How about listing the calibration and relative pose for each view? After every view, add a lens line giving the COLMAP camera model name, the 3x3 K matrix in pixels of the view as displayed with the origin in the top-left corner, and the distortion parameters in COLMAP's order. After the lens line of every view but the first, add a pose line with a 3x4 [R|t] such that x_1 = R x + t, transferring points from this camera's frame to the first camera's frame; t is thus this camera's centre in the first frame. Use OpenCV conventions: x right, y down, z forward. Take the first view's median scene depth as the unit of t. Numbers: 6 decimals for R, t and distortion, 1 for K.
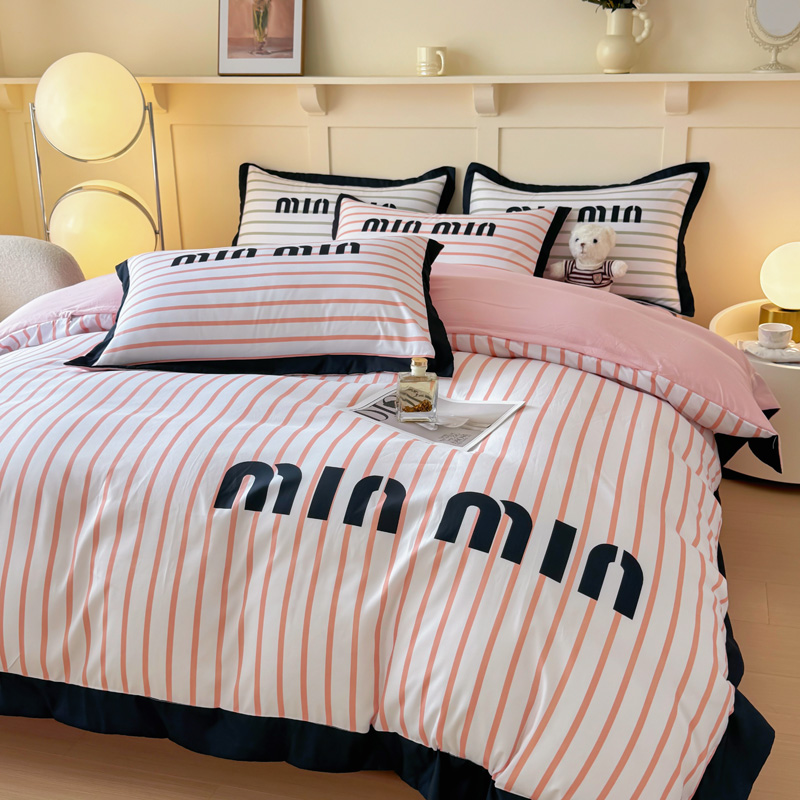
lens RADIAL K [[1105.7, 0, 396.3], [0, 1105.7, 409.4], [0, 0, 1]] dist [0.101744, 0.000000]
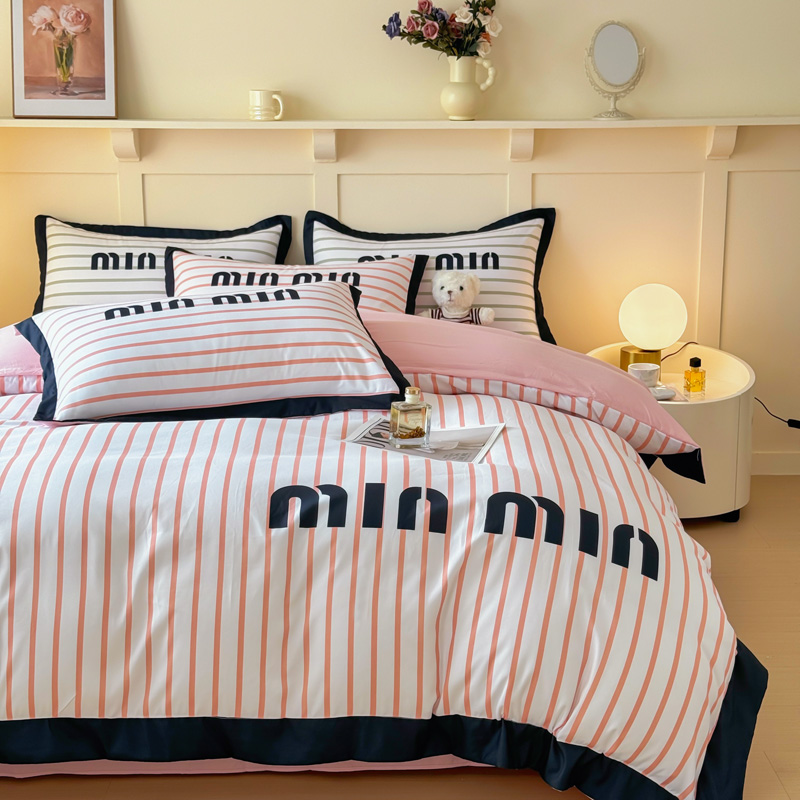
lens RADIAL K [[1570.8, 0, 421.1], [0, 1570.8, 398.1], [0, 0, 1]] dist [0.130341, 0.000000]
pose [[0.954829, -0.052245, 0.292526, -0.243623], [0.081496, 0.992718, -0.088710, 0.058203], [-0.285761, 0.108542, 0.952134, -0.265095]]
